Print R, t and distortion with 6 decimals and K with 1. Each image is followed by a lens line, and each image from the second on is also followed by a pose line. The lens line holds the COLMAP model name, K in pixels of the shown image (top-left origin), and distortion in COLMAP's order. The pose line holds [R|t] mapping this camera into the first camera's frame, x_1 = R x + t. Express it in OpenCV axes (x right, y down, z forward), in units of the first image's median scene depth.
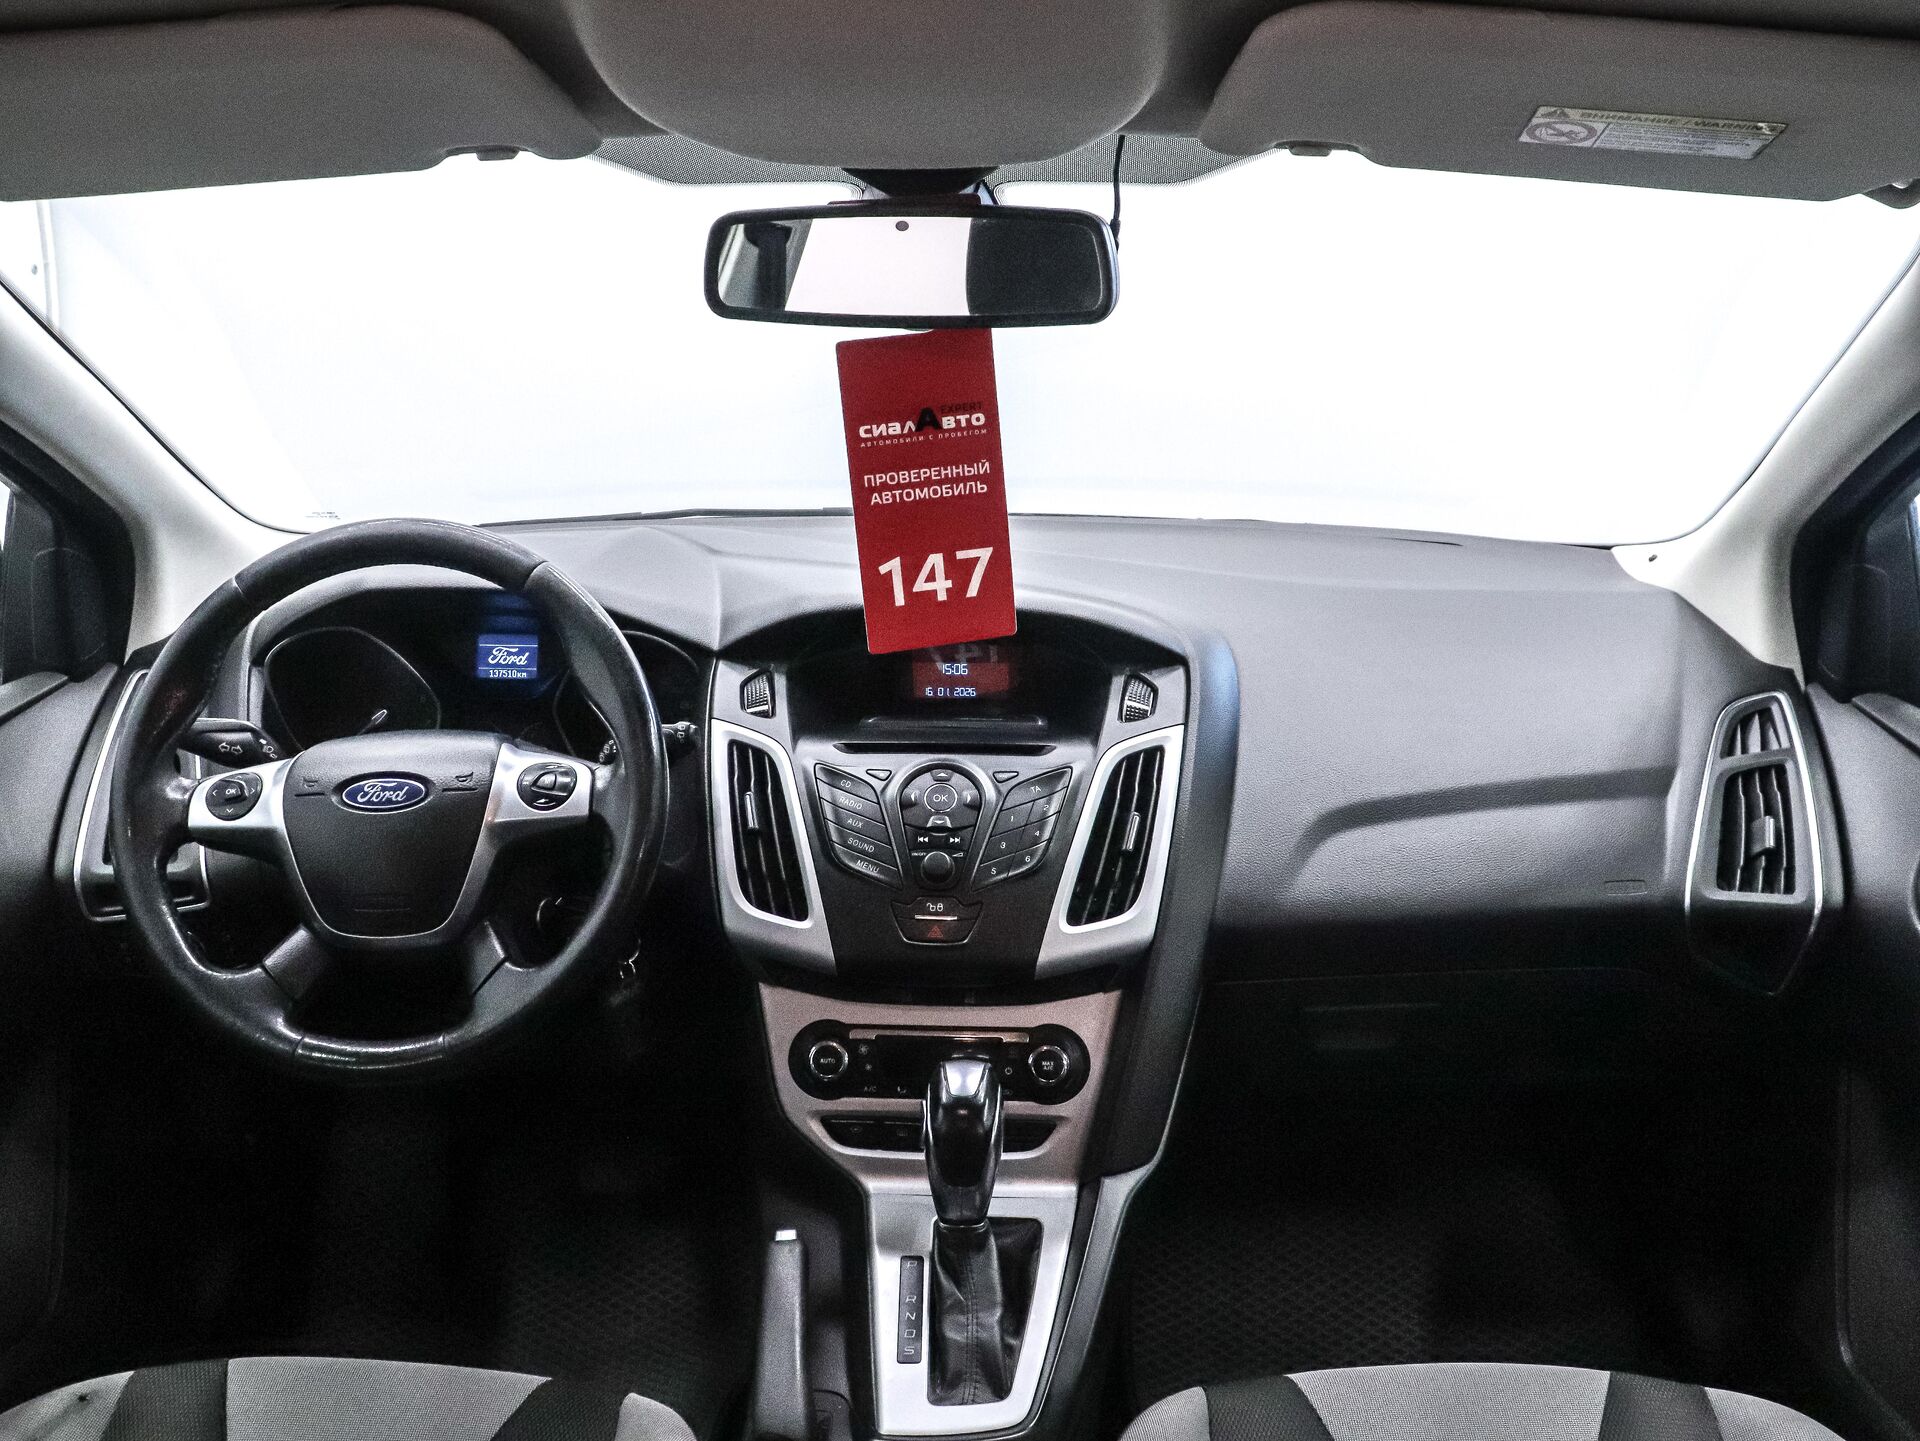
lens RADIAL K [[1731.0, 0, 960.0], [0, 1731.0, 720.5], [0, 0, 1]] dist [-0.177157, 0.131647]
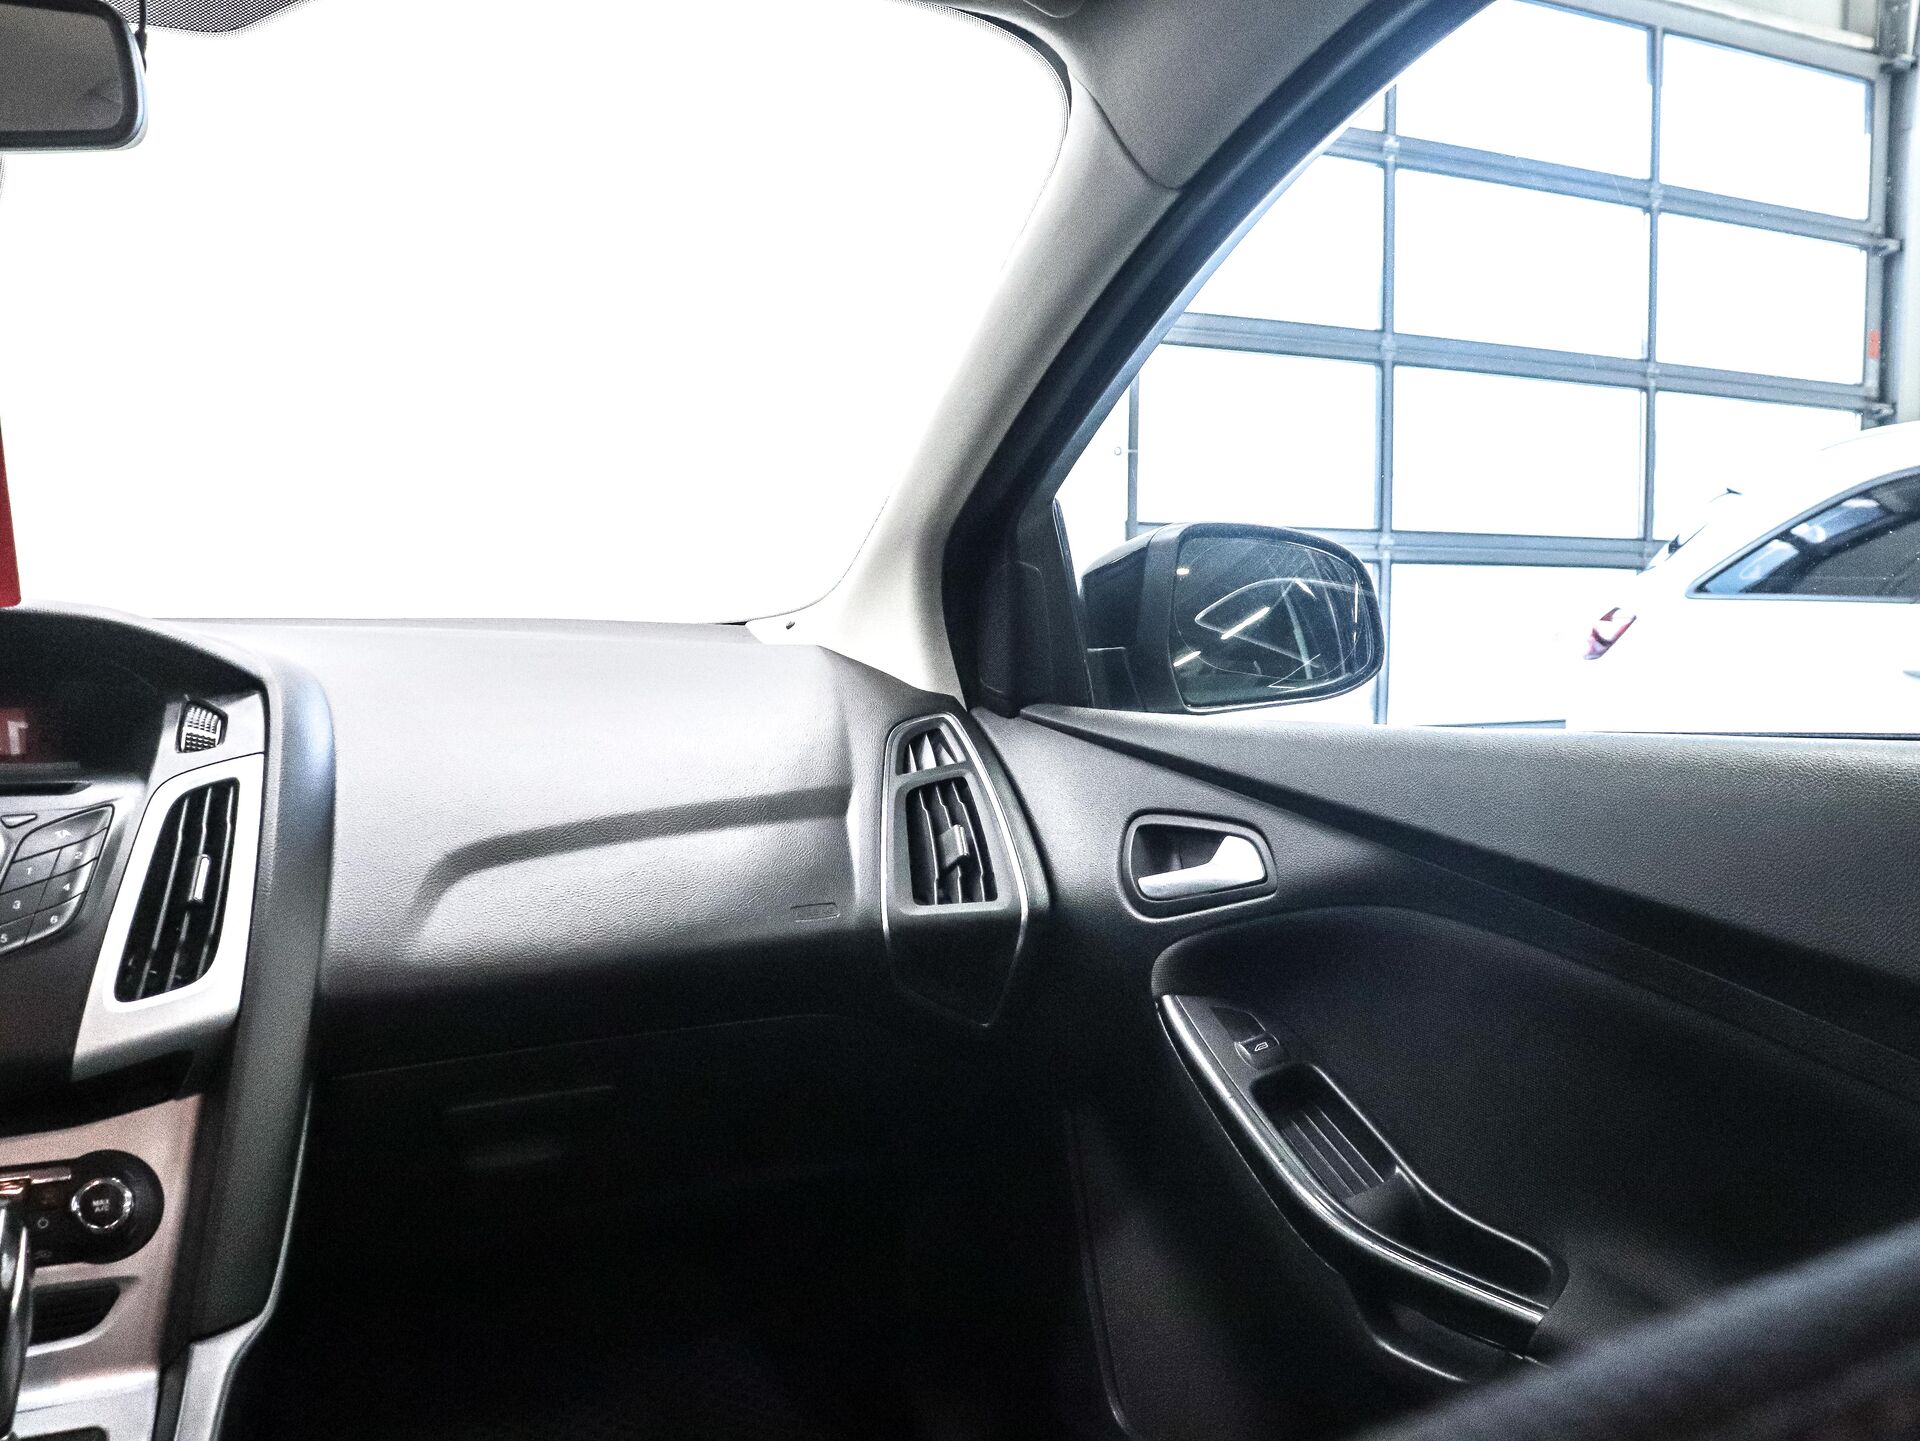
lens RADIAL K [[1731.0, 0, 960.0], [0, 1731.0, 720.5], [0, 0, 1]] dist [-0.177157, 0.131647]
pose [[0.872959, -0.031611, 0.486768, 0.034368], [0.120685, 0.980870, -0.152737, 0.147629], [-0.472628, 0.192079, 0.860074, 0.191257]]
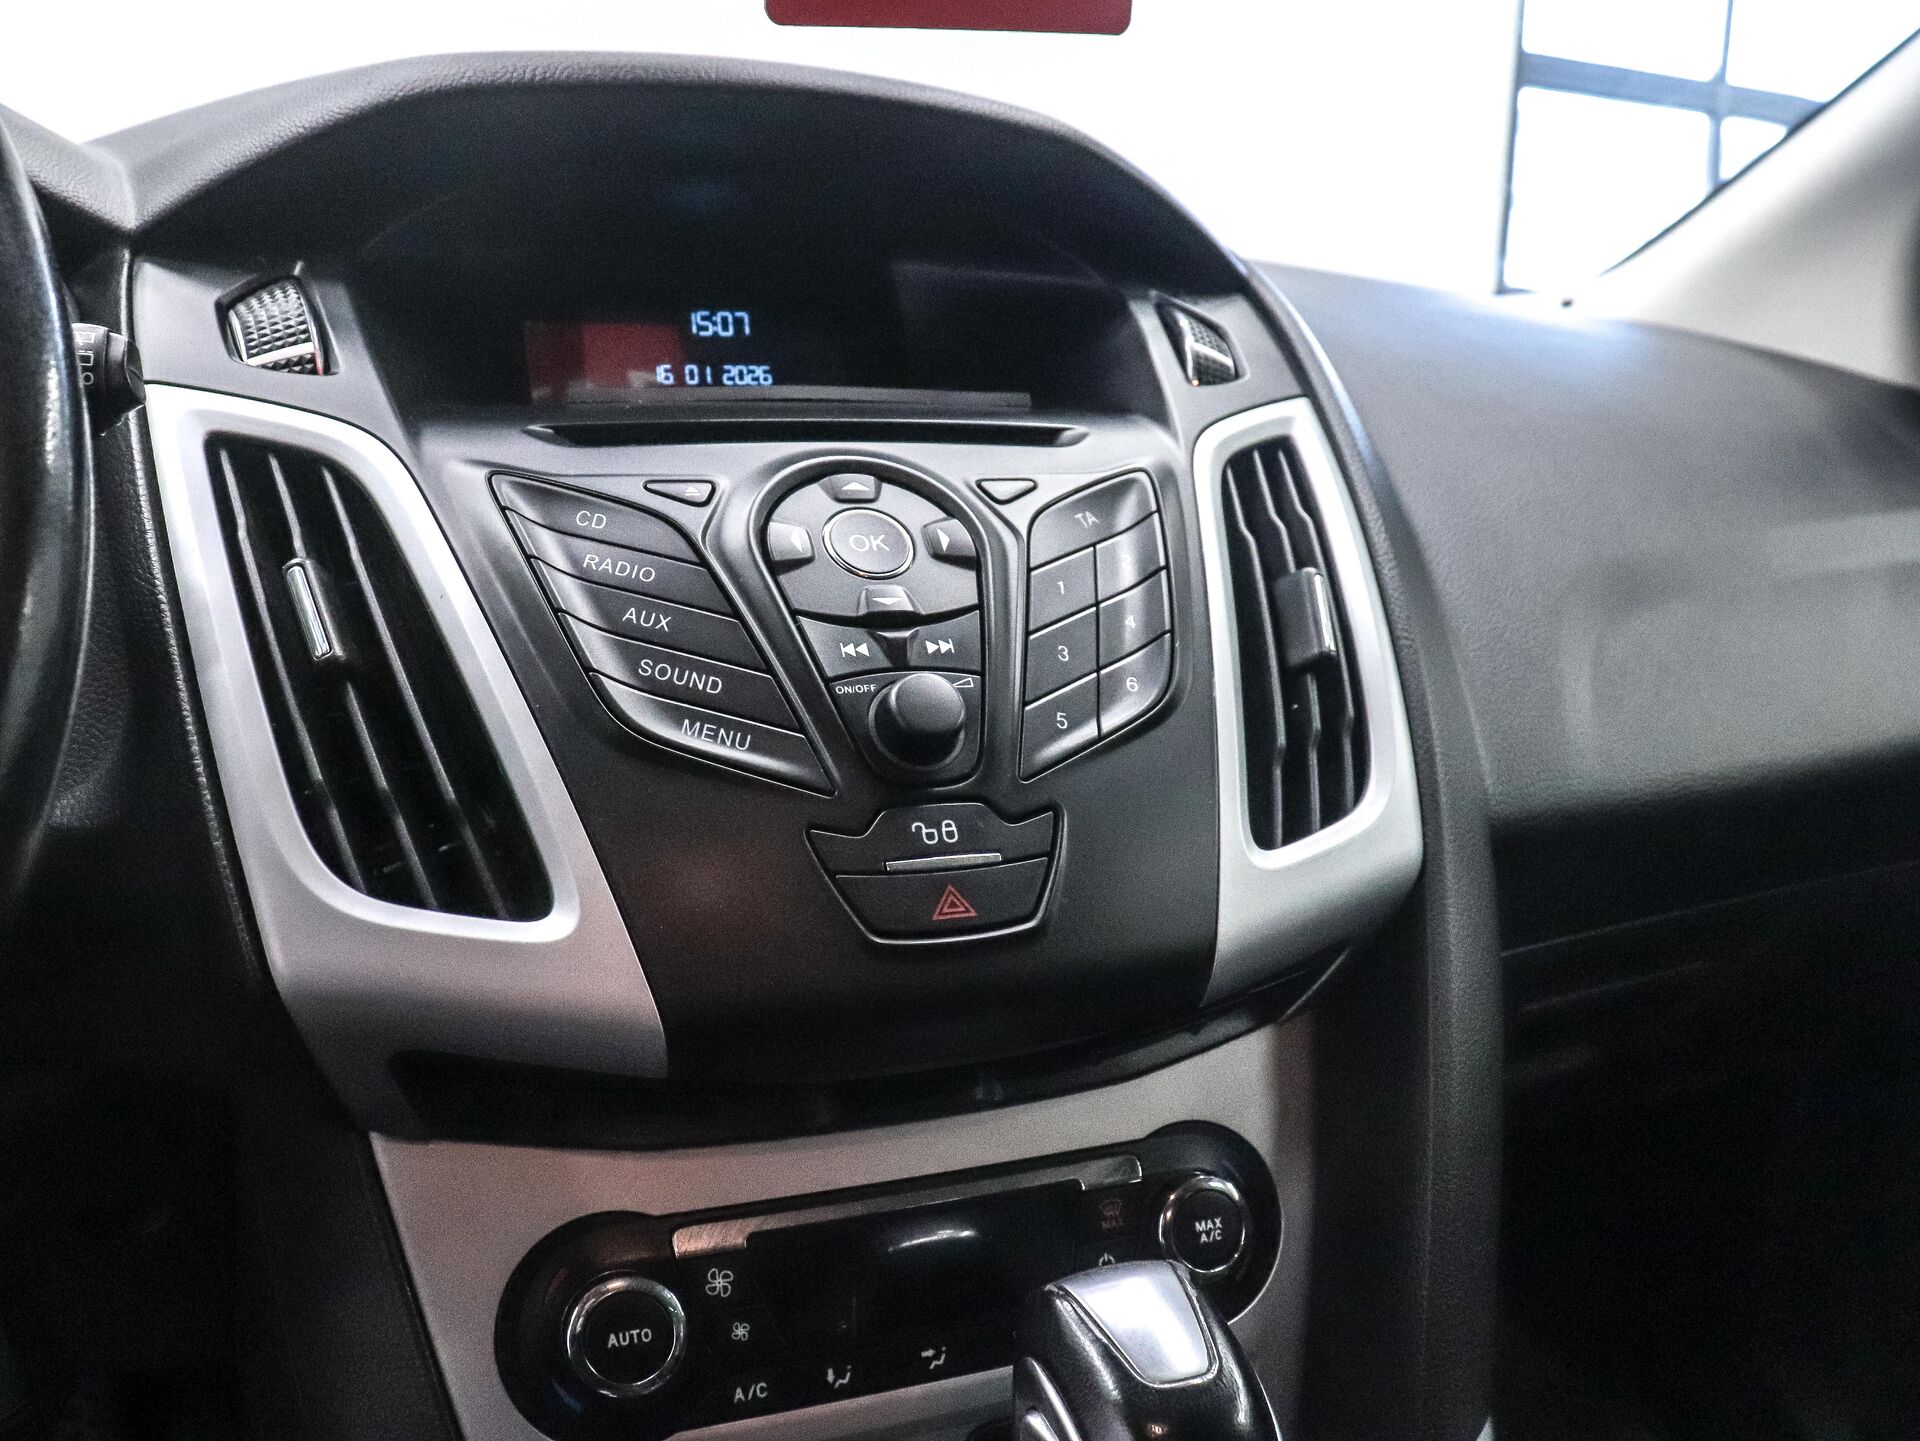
lens RADIAL K [[1731.0, 0, 960.0], [0, 1731.0, 720.5], [0, 0, 1]] dist [-0.177157, 0.131647]
pose [[0.902726, -0.063069, 0.425568, -0.148730], [0.082487, 0.996217, -0.027335, 0.092577], [-0.422234, 0.059779, 0.904514, 0.664565]]
